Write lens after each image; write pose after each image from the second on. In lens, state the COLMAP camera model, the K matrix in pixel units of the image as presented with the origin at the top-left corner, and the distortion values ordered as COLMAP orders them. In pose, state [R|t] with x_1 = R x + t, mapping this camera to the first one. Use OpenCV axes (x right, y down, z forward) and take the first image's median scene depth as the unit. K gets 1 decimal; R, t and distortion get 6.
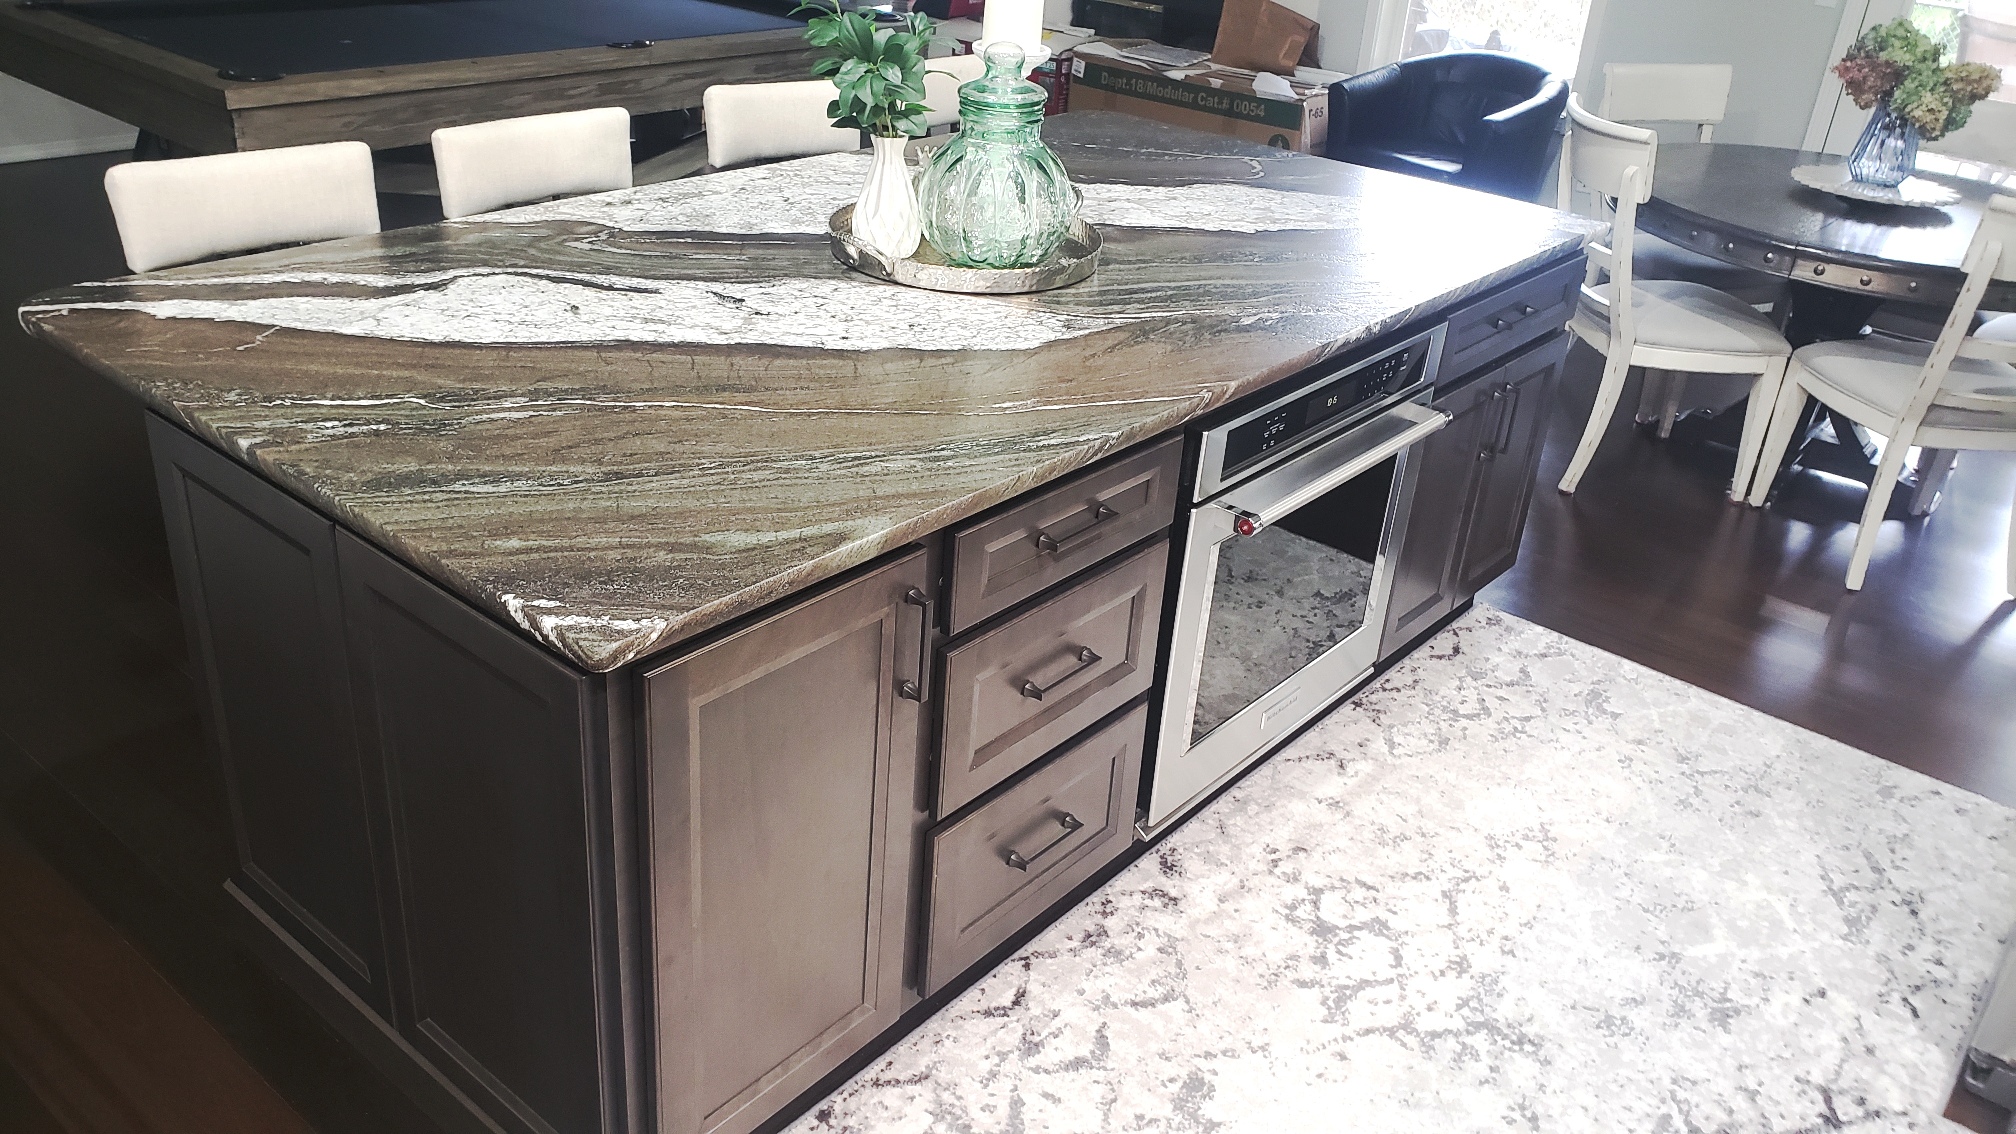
lens RADIAL K [[1566.8, 0, 1000.8], [0, 1566.8, 541.0], [0, 0, 1]] dist [0.005627, 0.004612]
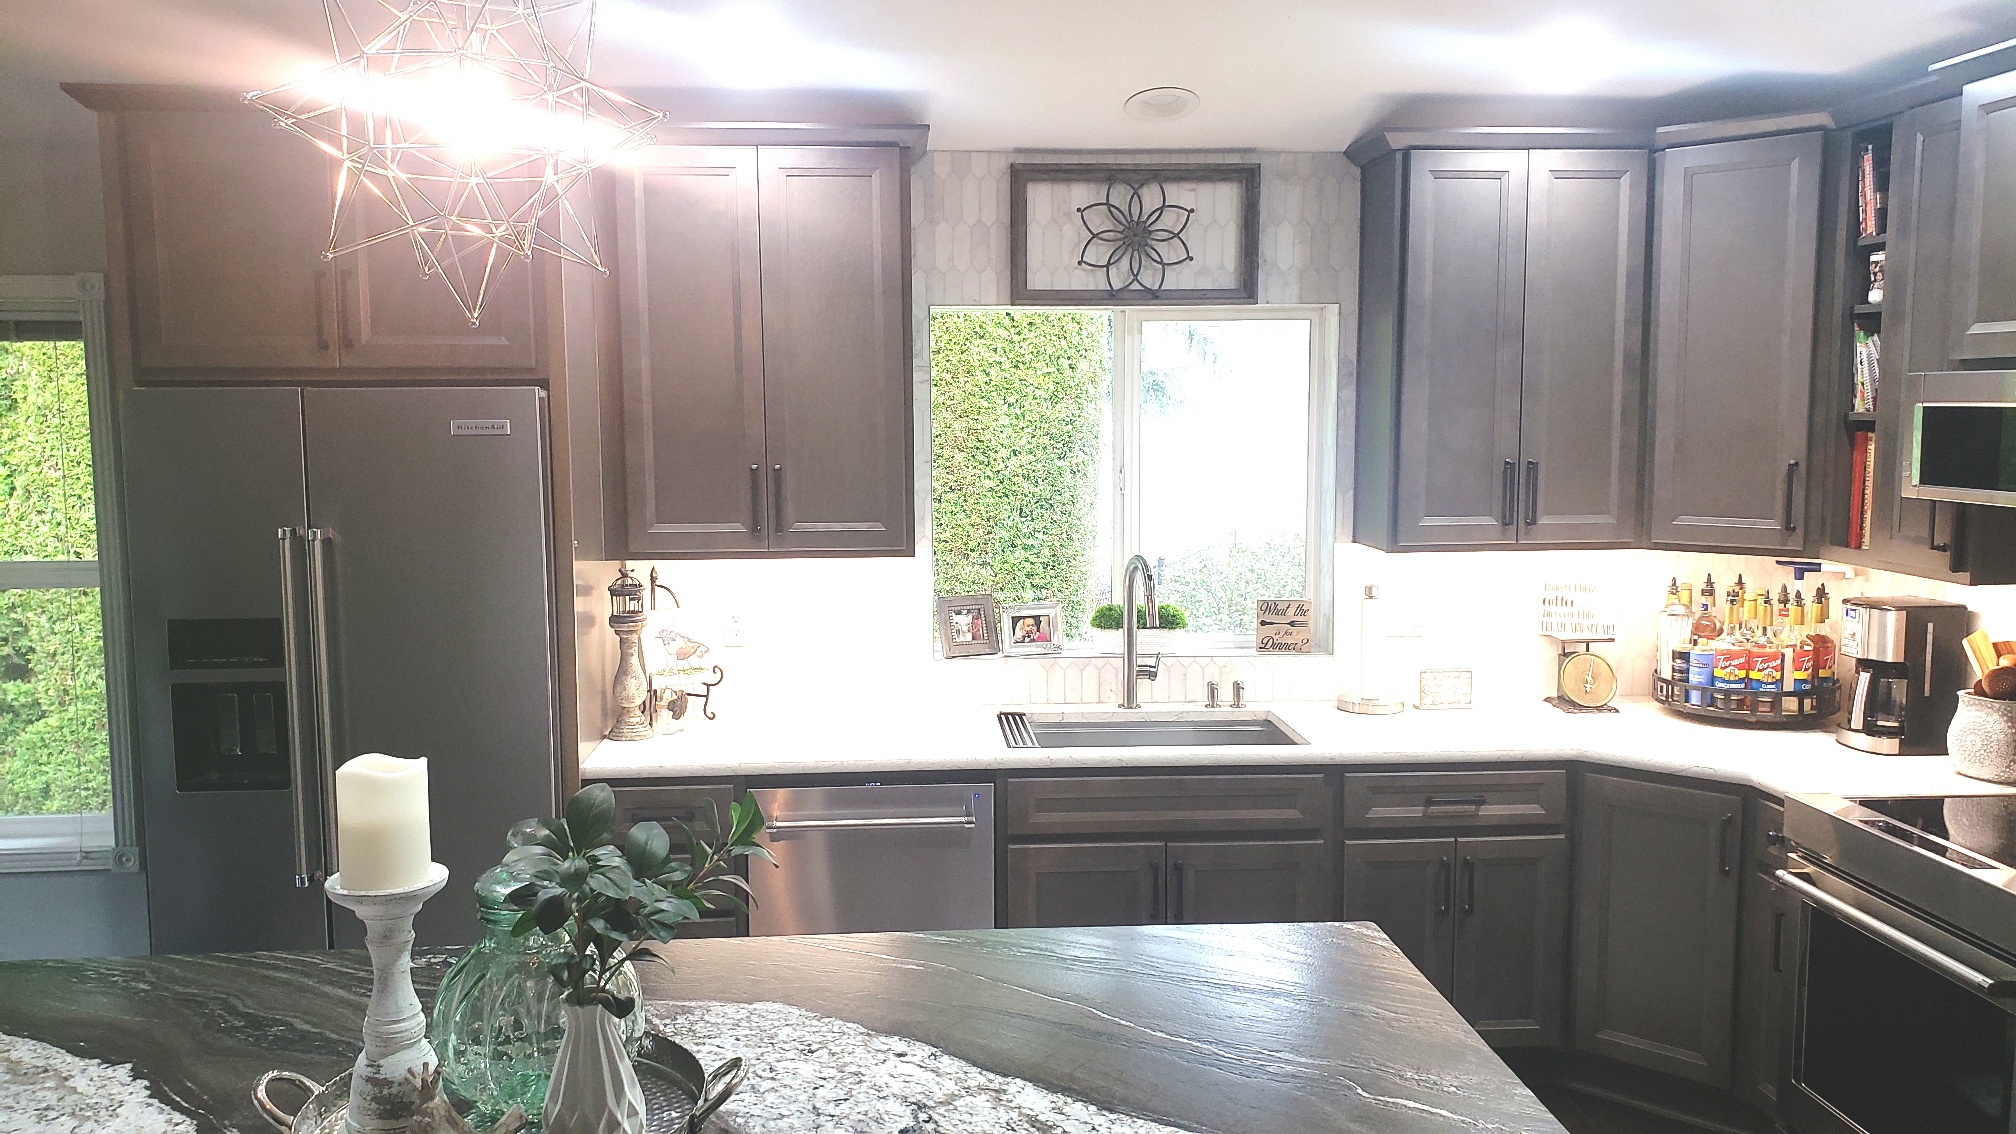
lens RADIAL K [[1542.6, 0, 998.2], [0, 1542.6, 558.5], [0, 0, 1]] dist [0.057775, -0.083696]
pose [[-0.691775, -0.142732, 0.707866, -0.723139], [0.277202, 0.852678, 0.442832, -0.745599], [-0.666788, 0.502562, -0.550296, 1.278148]]
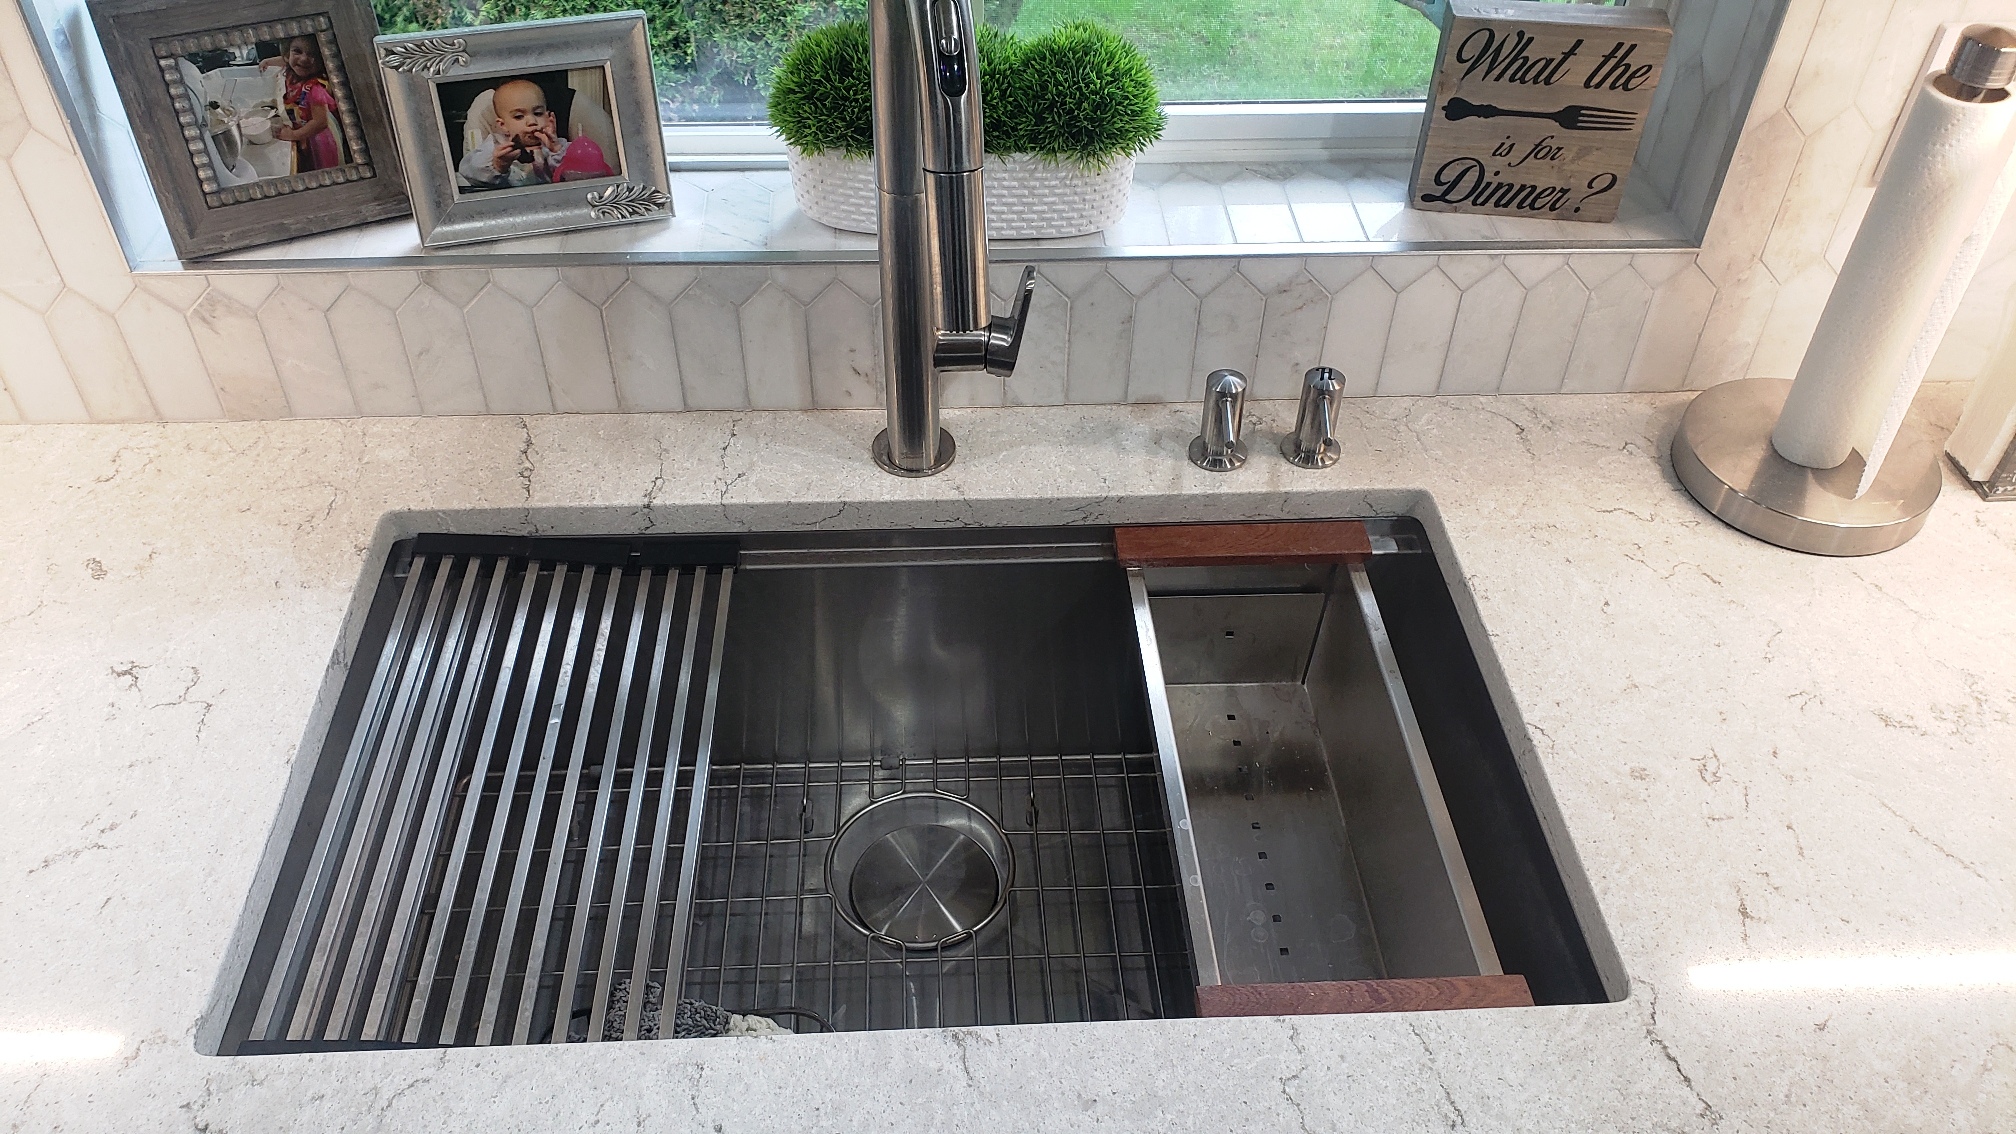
lens RADIAL K [[1546.5, 0, 1008.0], [0, 1546.5, 567.0], [0, 0, 1]] dist [0.117139, -0.233027]
pose [[-0.680157, -0.548958, 0.485830, 0.179840], [0.263519, 0.435342, 0.860834, -0.131003], [-0.684064, 0.713528, -0.151440, 0.309614]]
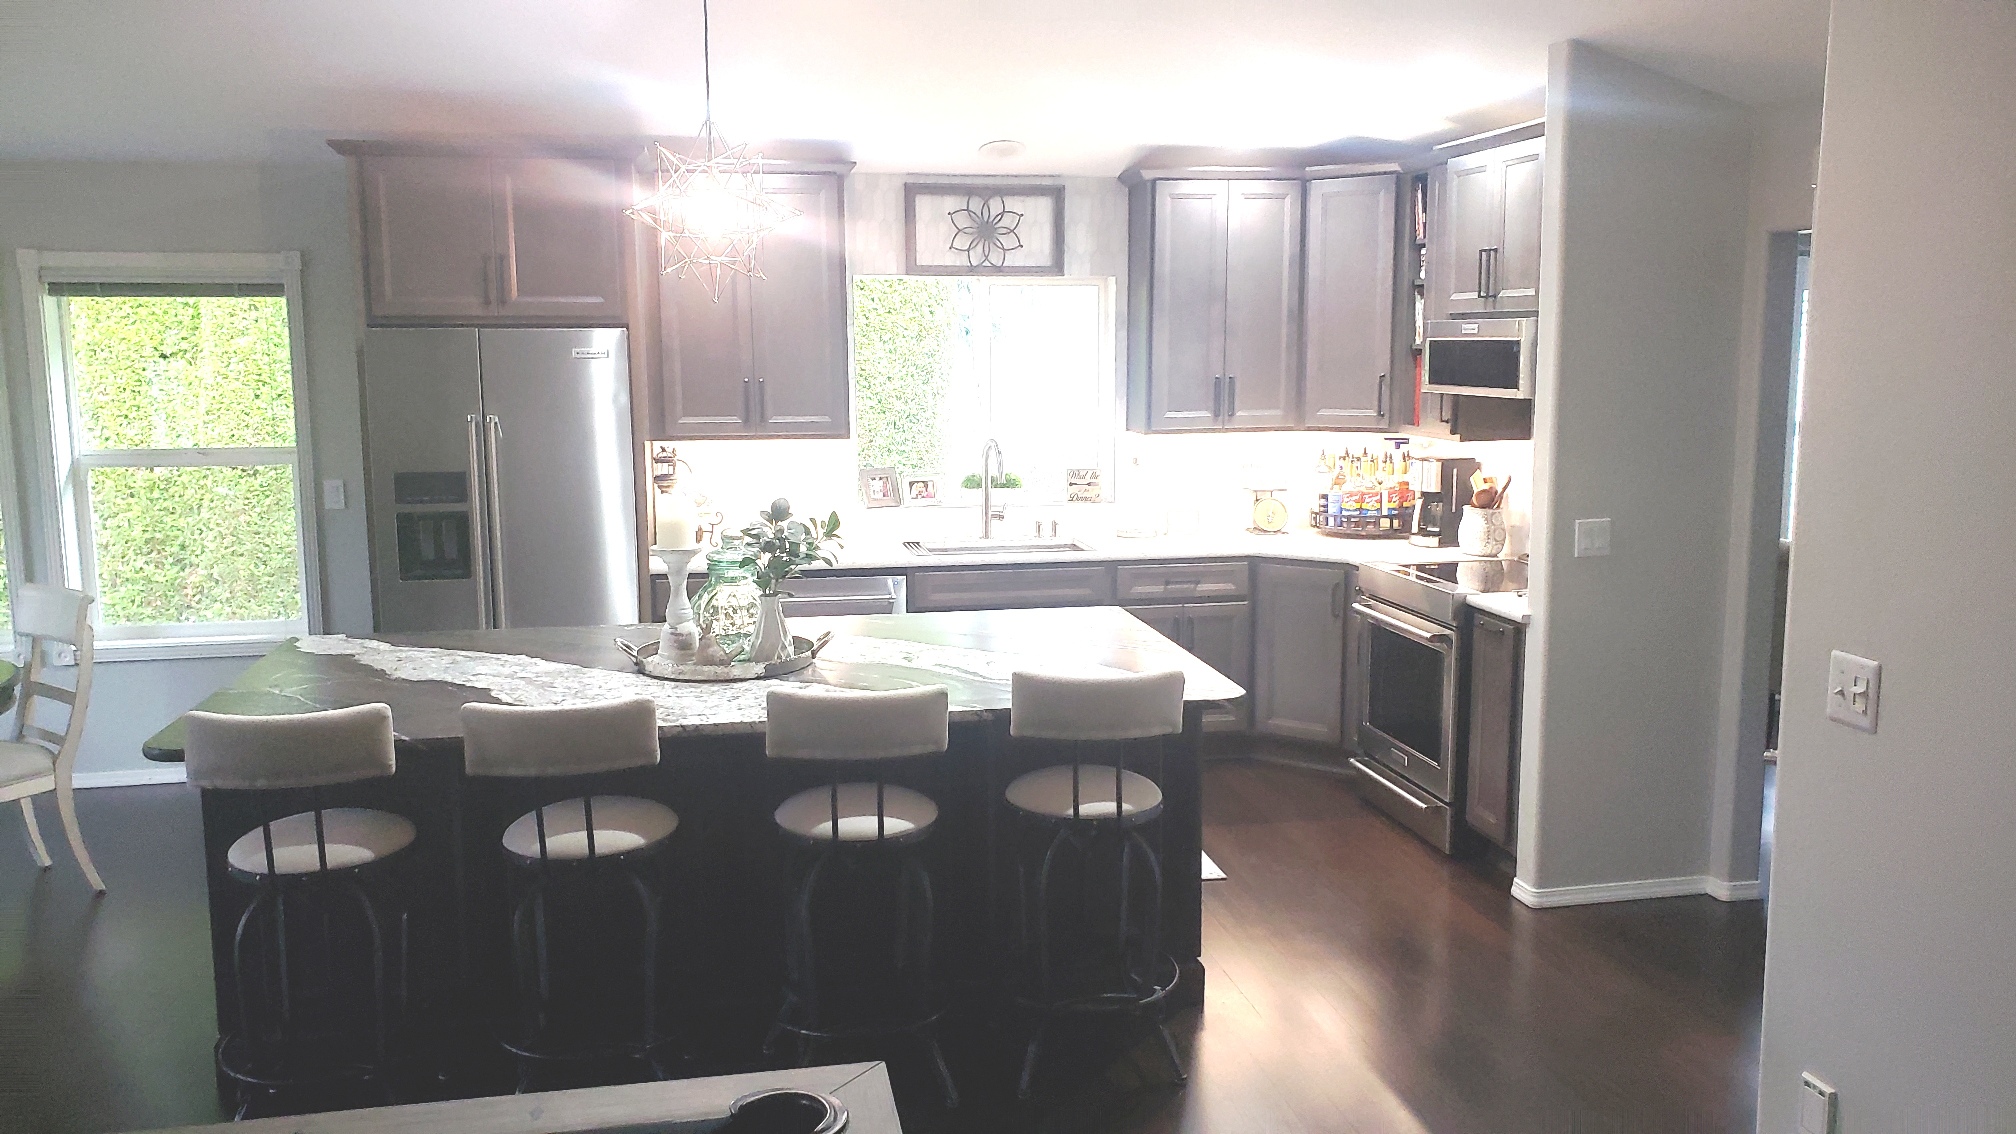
lens RADIAL K [[1546.5, 0, 1008.0], [0, 1546.5, 567.0], [0, 0, 1]] dist [0.117139, -0.233027]
pose [[-0.768868, -0.161055, 0.618792, -1.379610], [0.235820, 0.828111, 0.508548, -1.145373], [-0.594333, 0.536930, -0.598728, 1.984086]]
